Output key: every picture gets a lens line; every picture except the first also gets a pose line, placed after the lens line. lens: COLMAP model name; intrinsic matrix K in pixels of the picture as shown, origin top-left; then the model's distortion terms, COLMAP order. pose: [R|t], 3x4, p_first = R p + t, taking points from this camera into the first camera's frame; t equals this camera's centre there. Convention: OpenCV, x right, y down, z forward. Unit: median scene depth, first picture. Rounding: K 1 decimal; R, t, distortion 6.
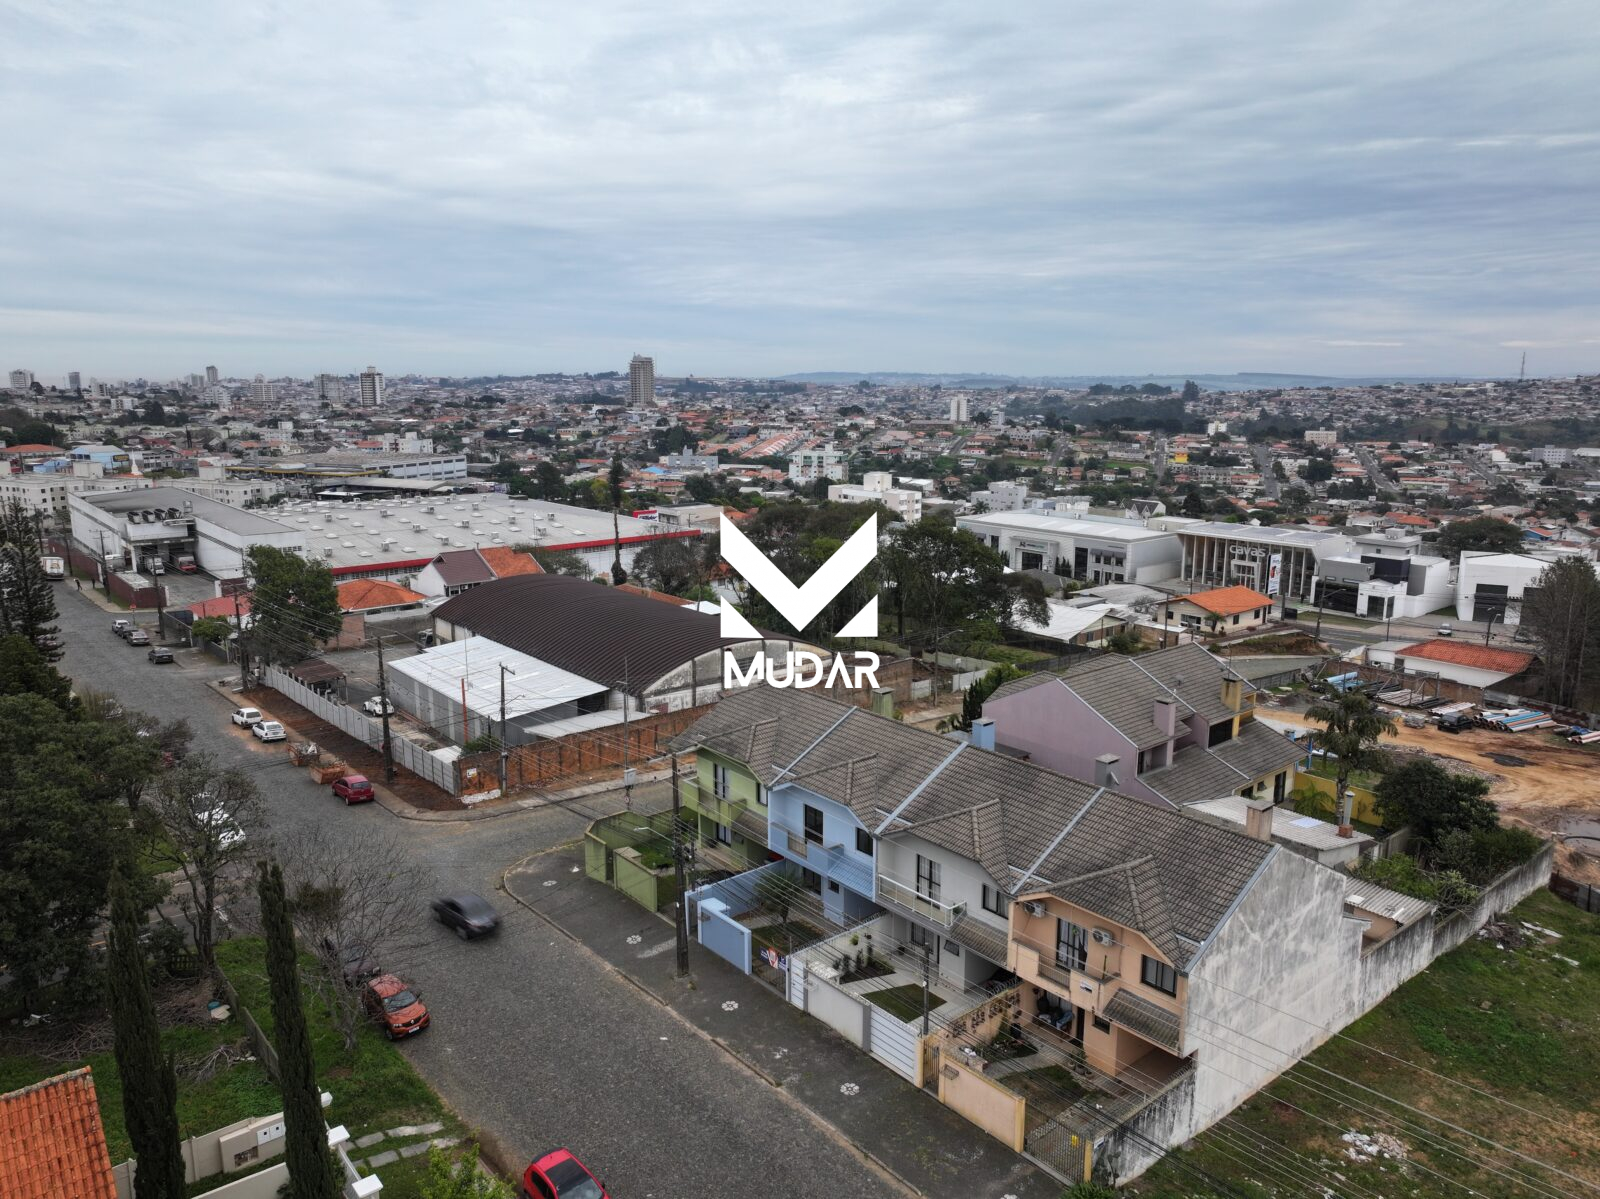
lens RADIAL K [[1126.5, 0, 799.2], [0, 1126.5, 600.9], [0, 0, 1]] dist [-0.003157, 0.016806]
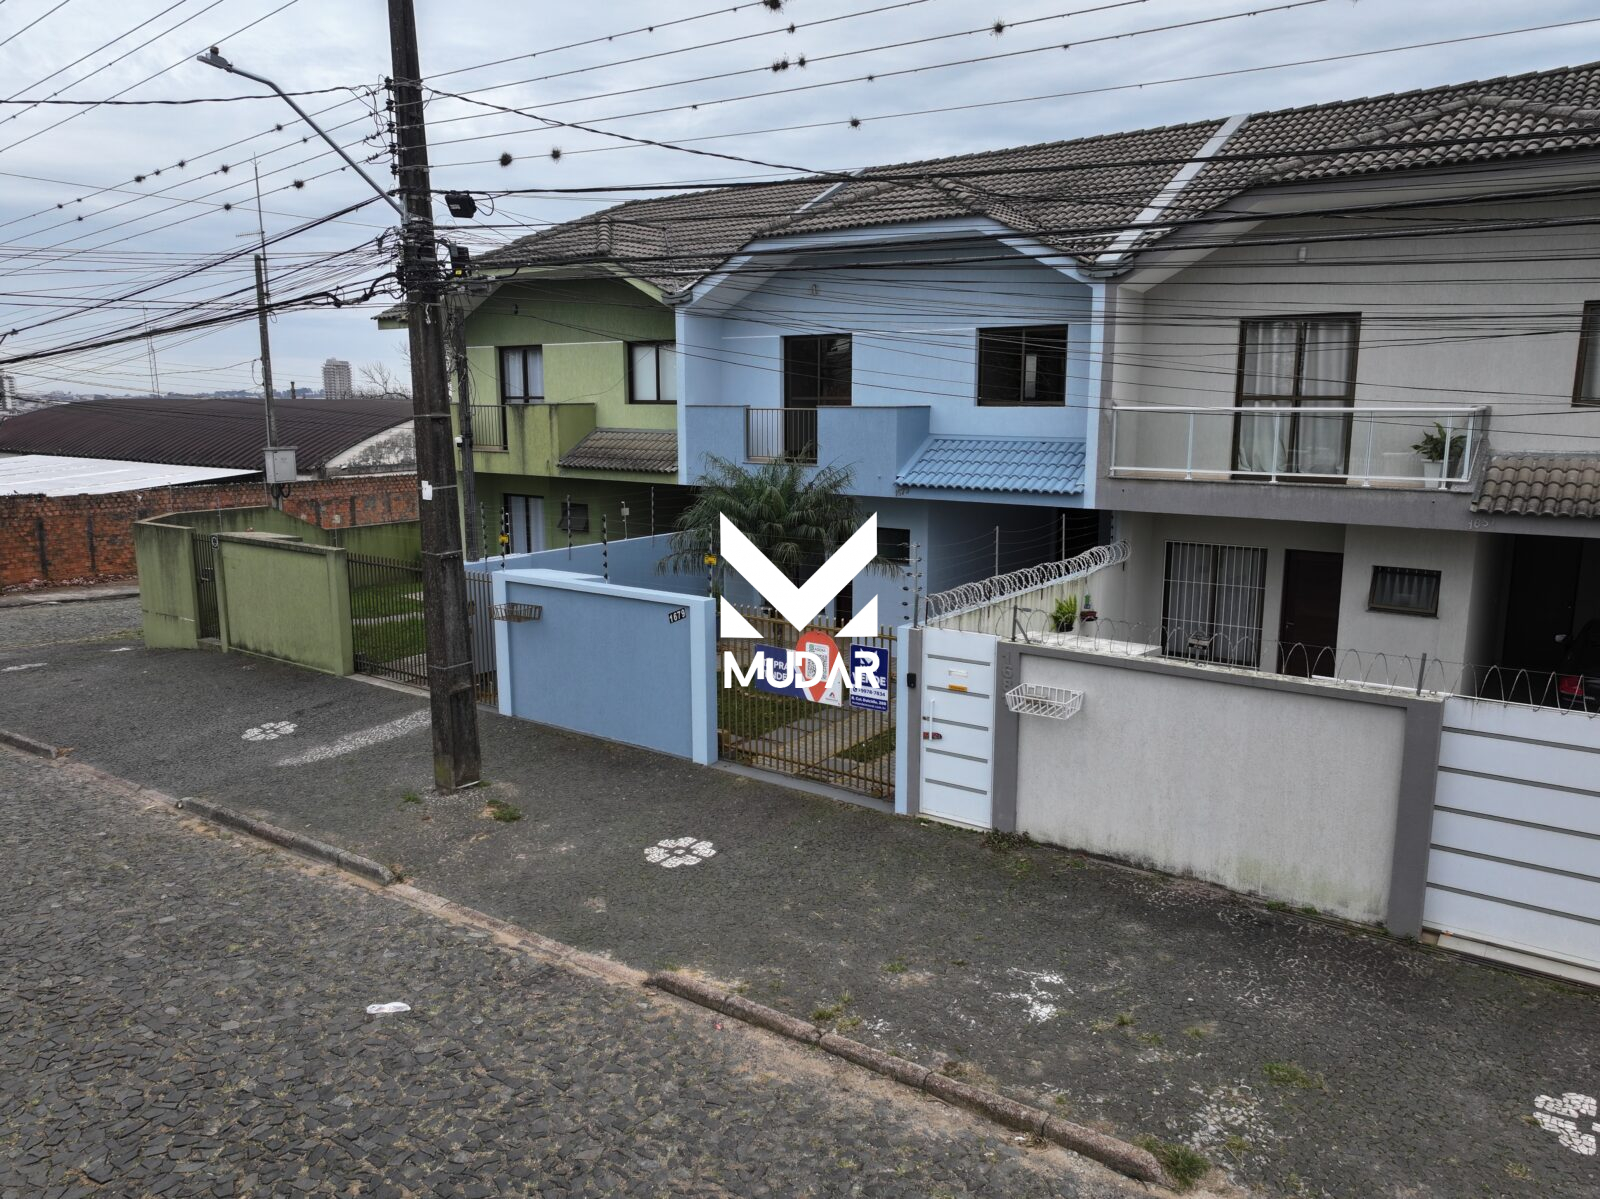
lens RADIAL K [[1126.5, 0, 800.9], [0, 1126.5, 598.2], [0, 0, 1]] dist [-0.003157, 0.016806]
pose [[0.969526, -0.045130, 0.240796, -0.087337], [0.050416, 0.998603, -0.015835, 0.297577], [-0.239745, 0.027492, 0.970447, 0.729030]]
